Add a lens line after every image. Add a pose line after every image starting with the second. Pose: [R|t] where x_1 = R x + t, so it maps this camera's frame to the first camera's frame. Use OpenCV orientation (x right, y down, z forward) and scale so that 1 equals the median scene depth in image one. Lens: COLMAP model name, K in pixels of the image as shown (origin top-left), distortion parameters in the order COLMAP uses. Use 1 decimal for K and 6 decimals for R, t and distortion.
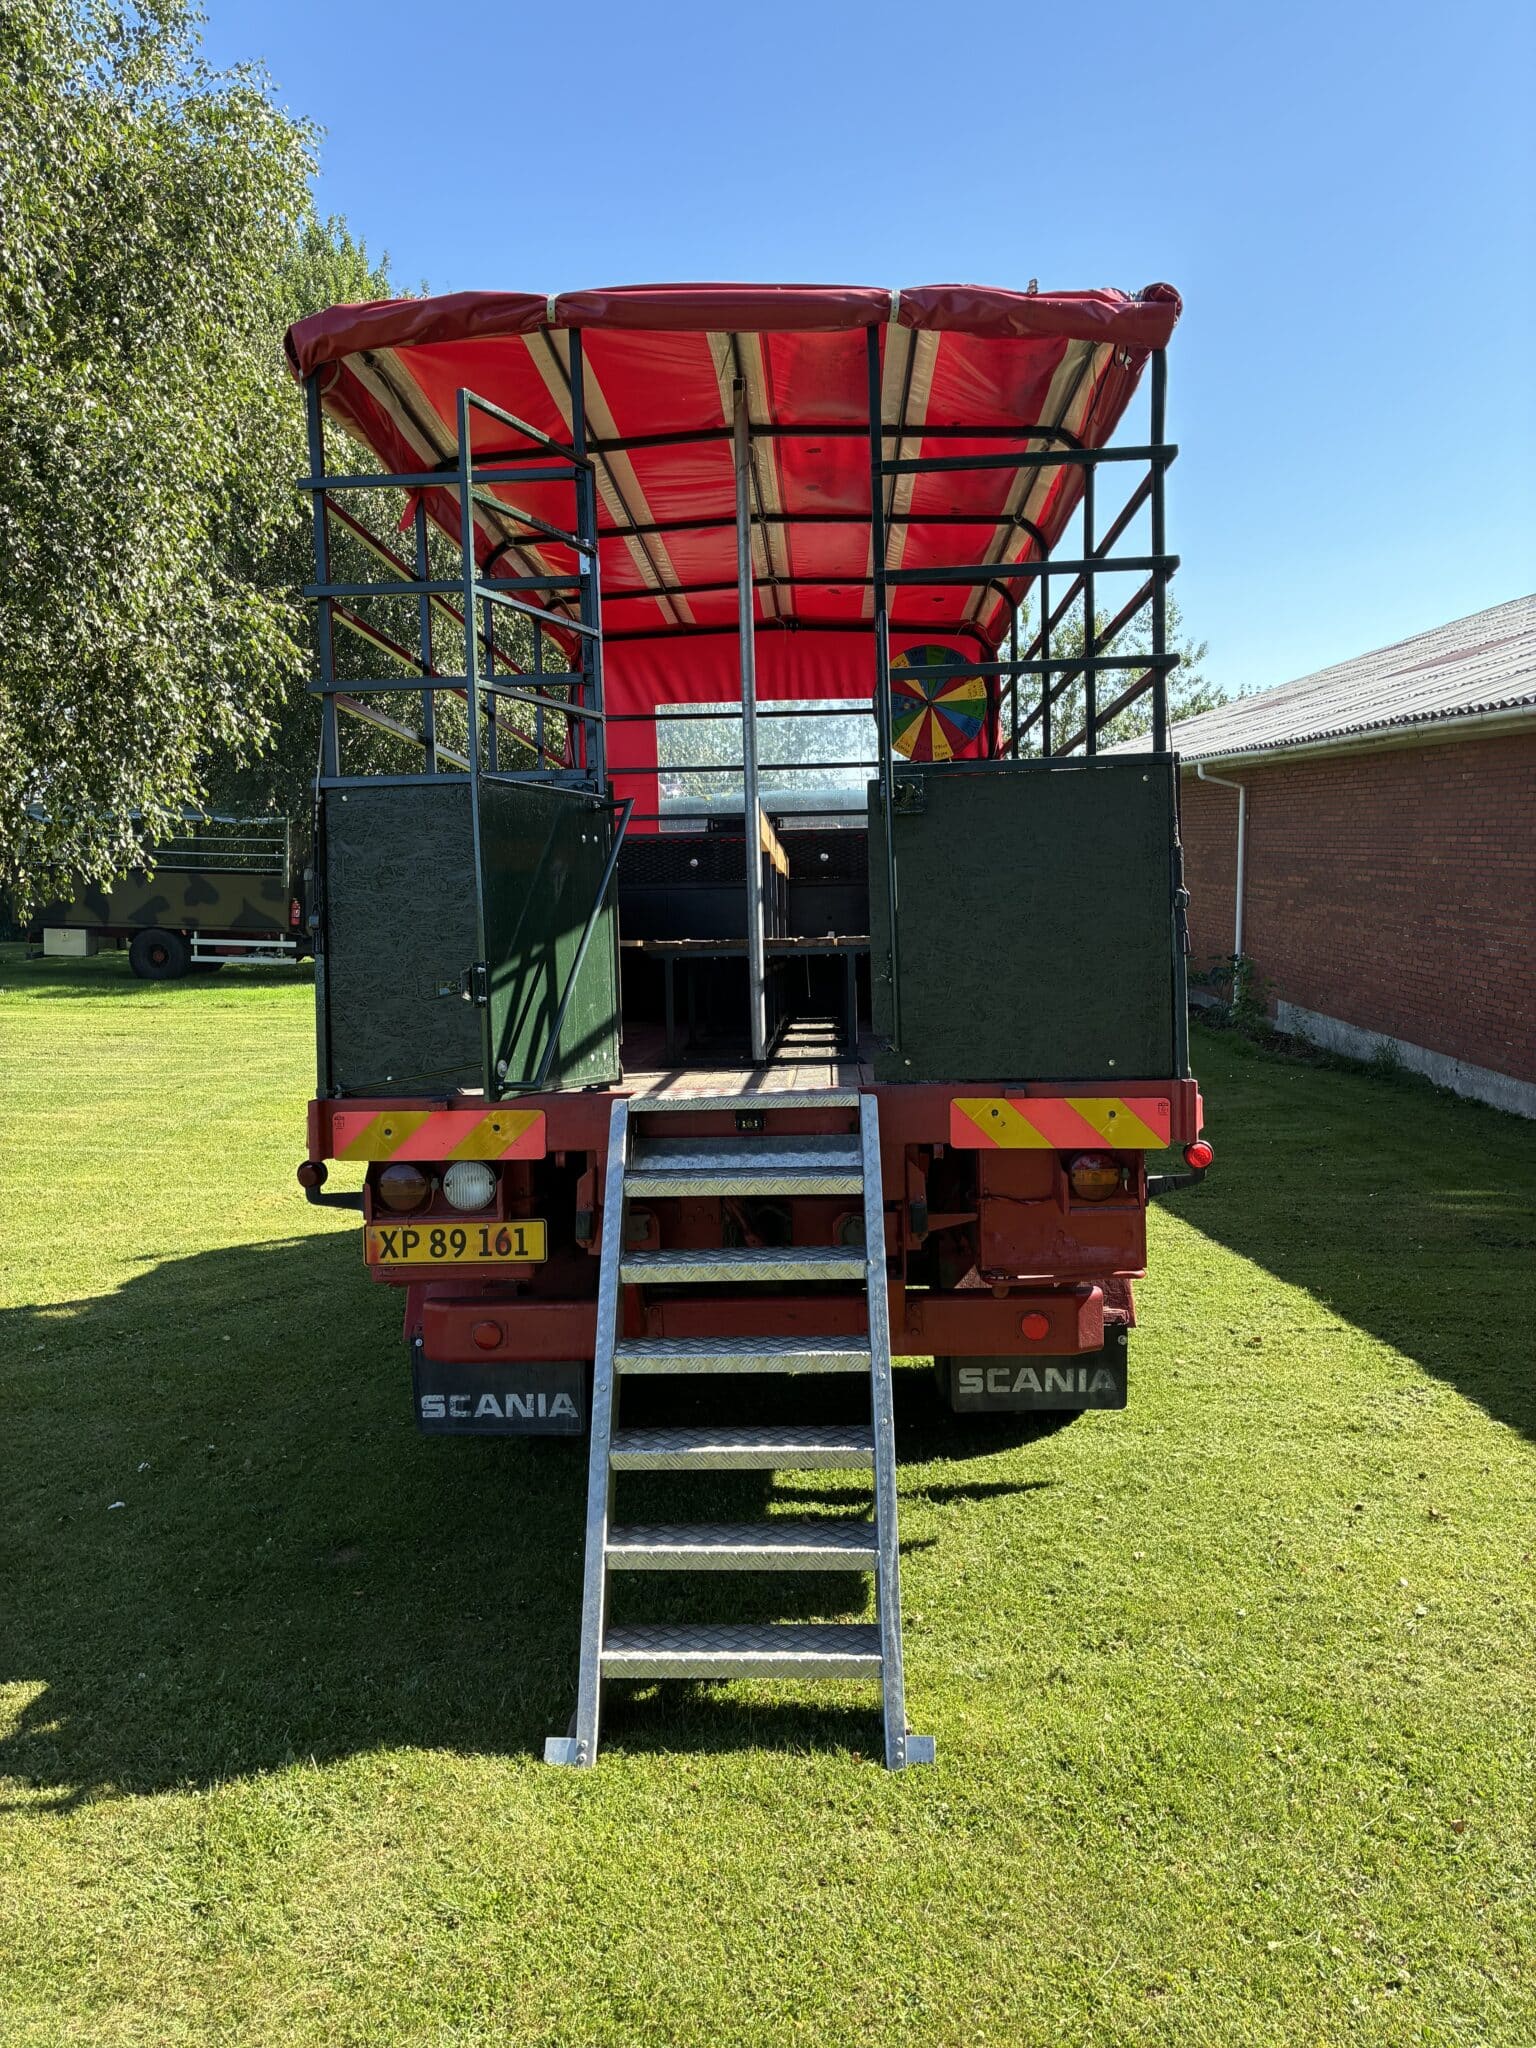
lens RADIAL K [[1545.6, 0, 745.7], [0, 1545.6, 1014.0], [0, 0, 1]] dist [0.051099, -0.000174]
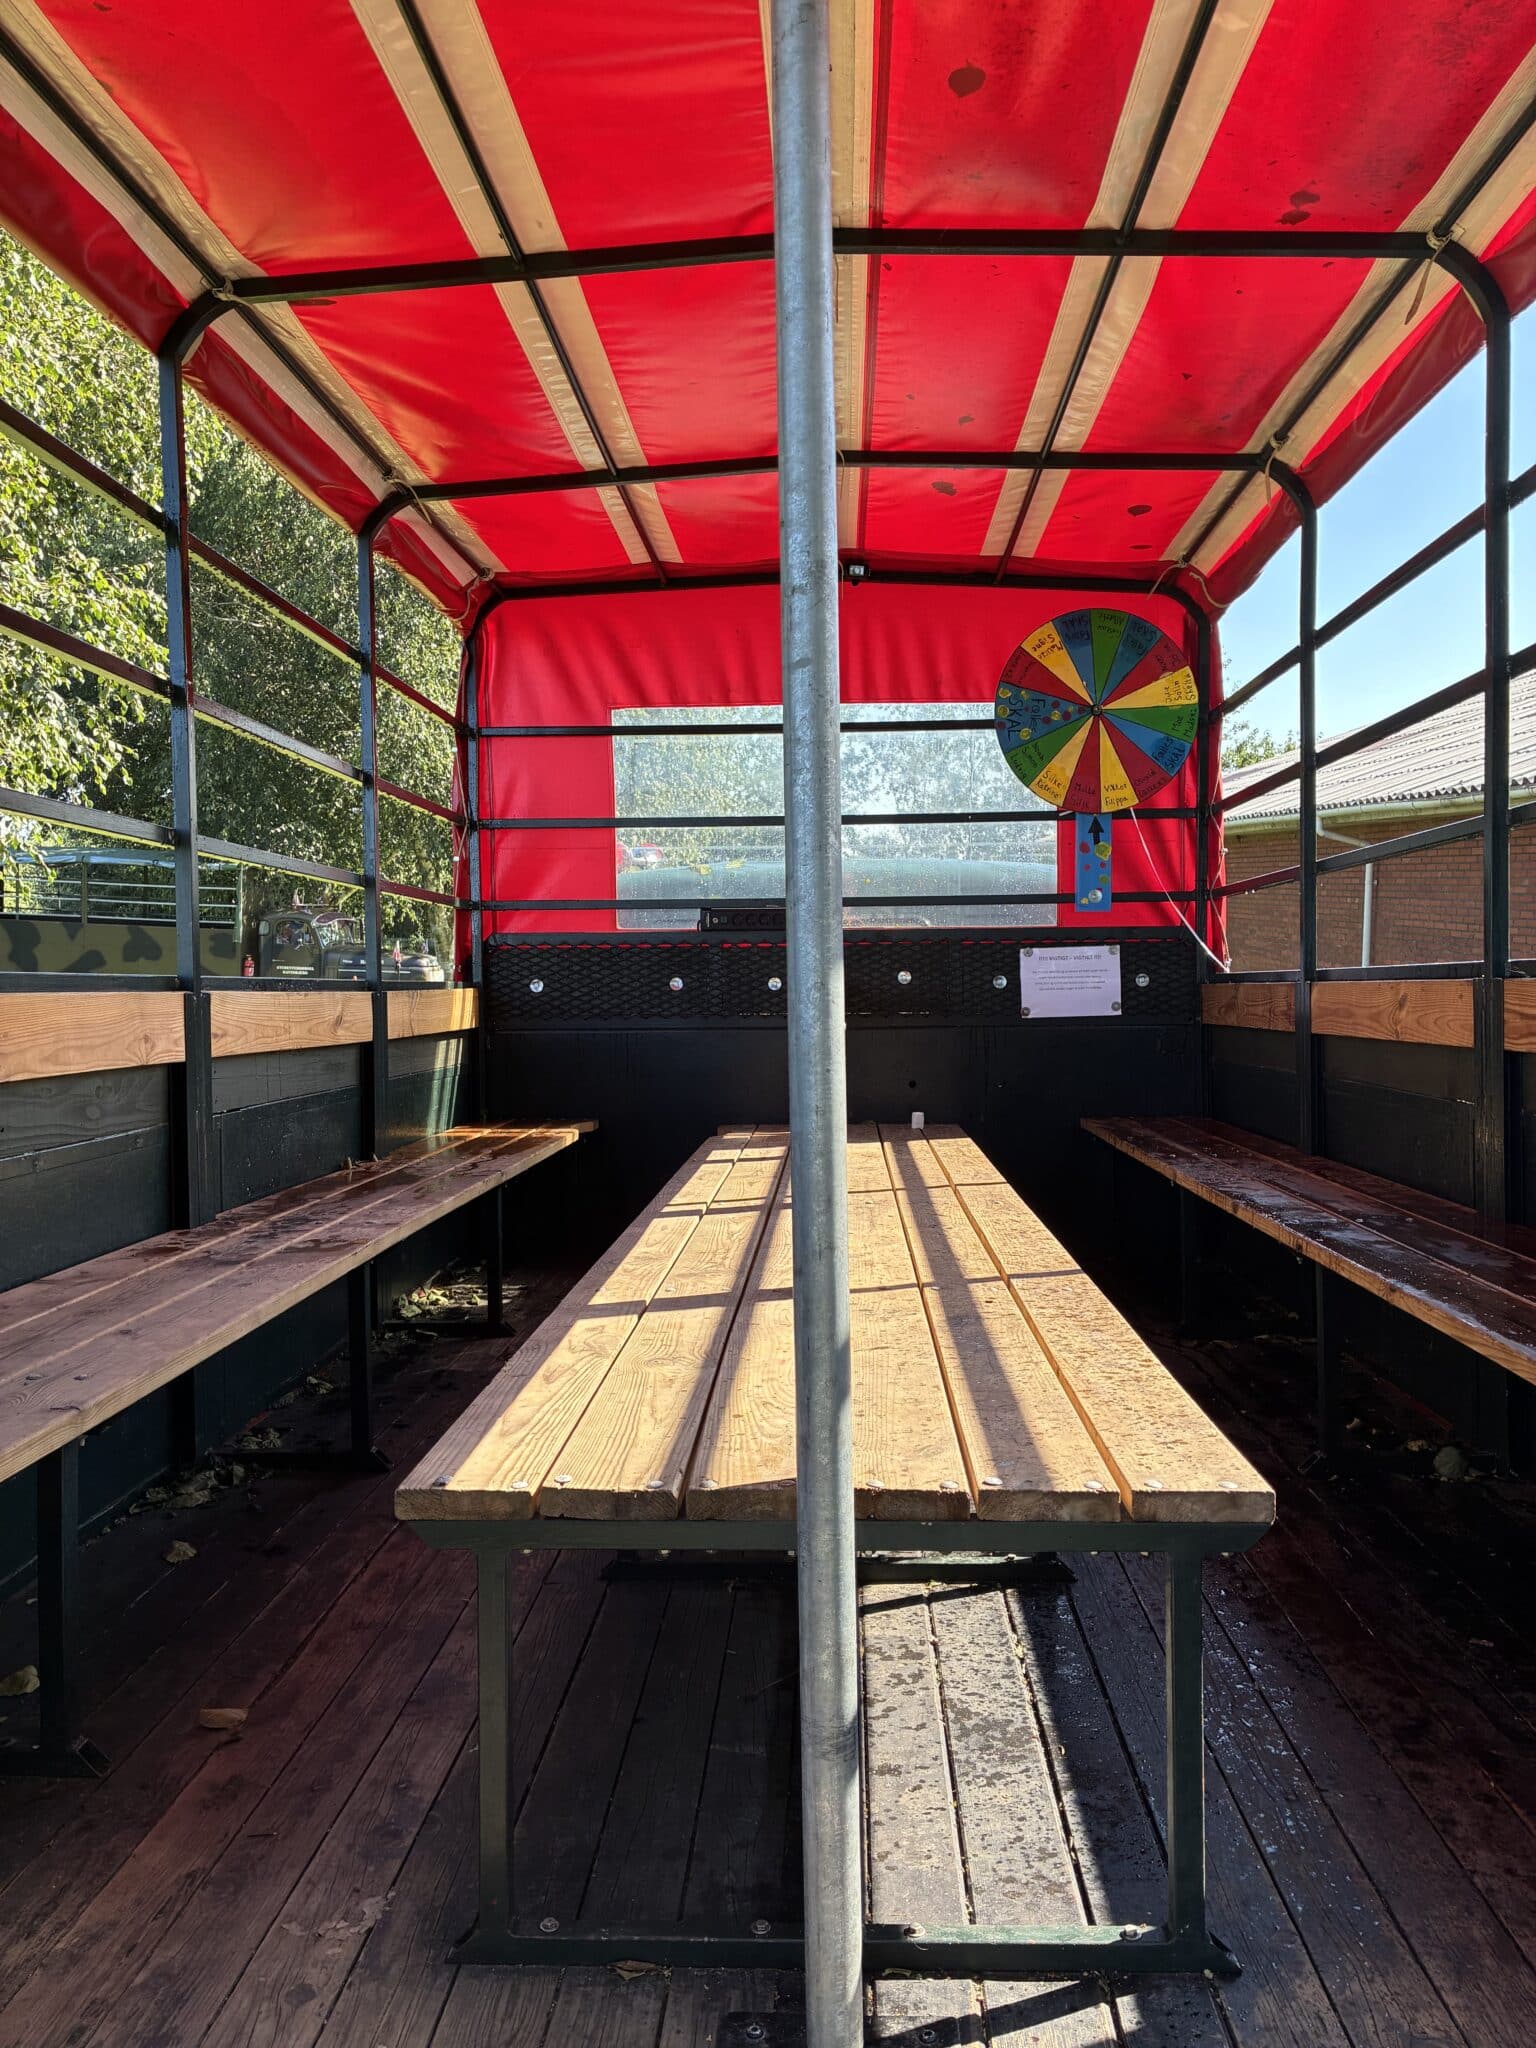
lens RADIAL K [[1610.1, 0, 768.0], [0, 1610.1, 1024.0], [0, 0, 1]] dist [0.016944, -0.006391]
pose [[0.999914, 0.012064, 0.005059, -0.002275], [-0.011925, 0.999576, -0.026570, -0.067980], [-0.005377, 0.026508, 0.999634, 0.407124]]
